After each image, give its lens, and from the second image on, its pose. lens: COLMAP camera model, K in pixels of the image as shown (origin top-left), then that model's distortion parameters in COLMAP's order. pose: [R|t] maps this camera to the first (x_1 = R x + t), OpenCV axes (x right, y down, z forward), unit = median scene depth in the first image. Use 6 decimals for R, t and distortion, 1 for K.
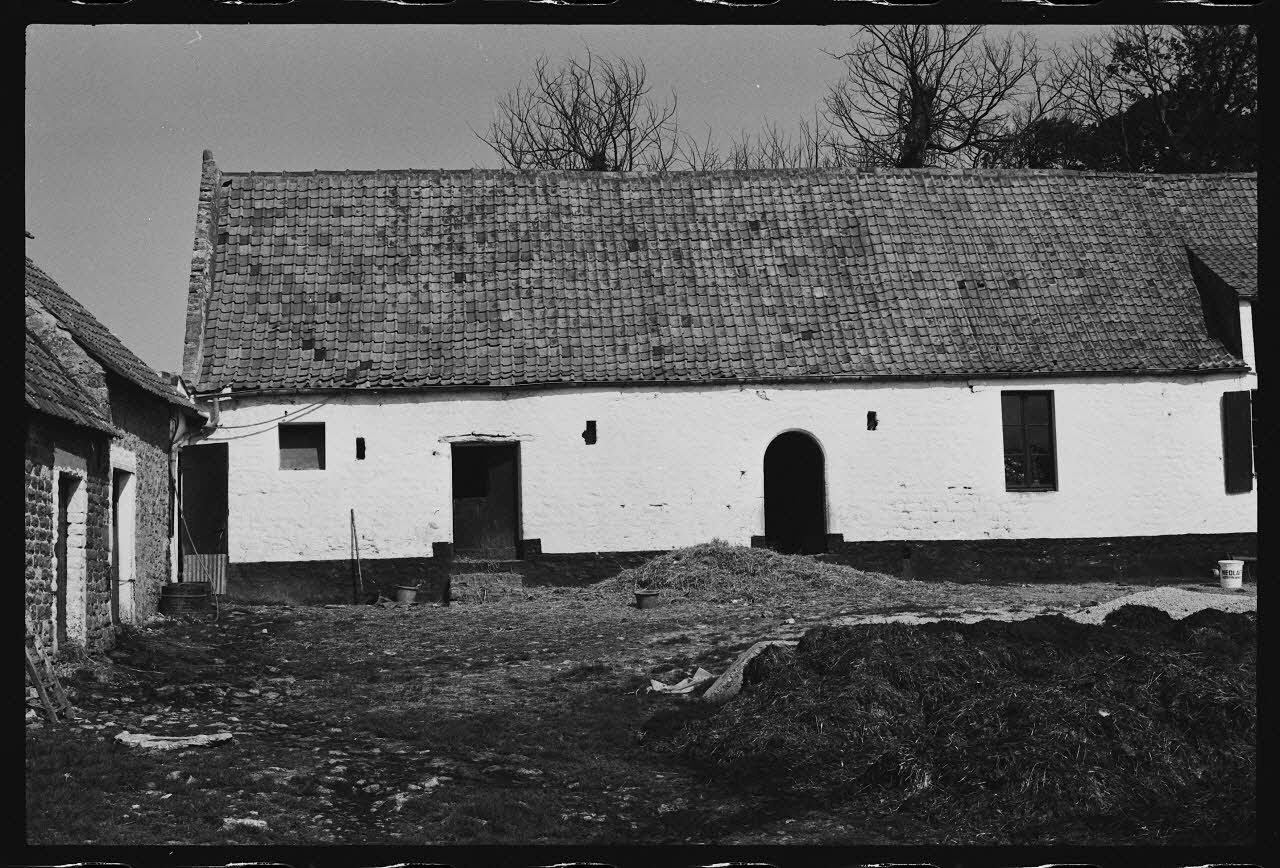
lens RADIAL K [[1781.5, 0, 632.3], [0, 1781.5, 433.2], [0, 0, 1]] dist [-0.092185, 0.000000]
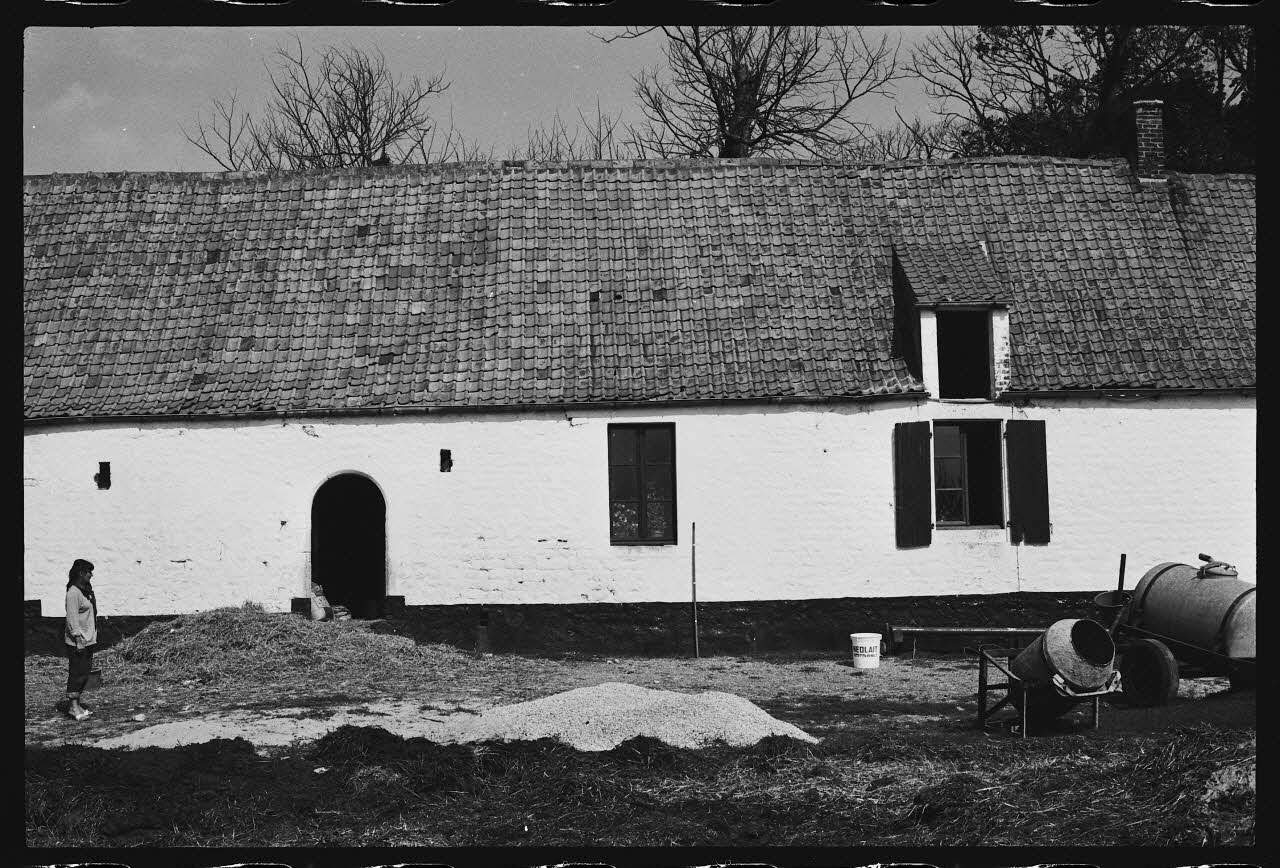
lens RADIAL K [[1781.5, 0, 635.9], [0, 1781.5, 425.2], [0, 0, 1]] dist [-0.092185, 0.000000]
pose [[0.994872, -0.004427, -0.101044, 0.297507], [0.003047, 0.999900, -0.013812, -0.011398], [0.101095, 0.013433, 0.994786, 0.169488]]
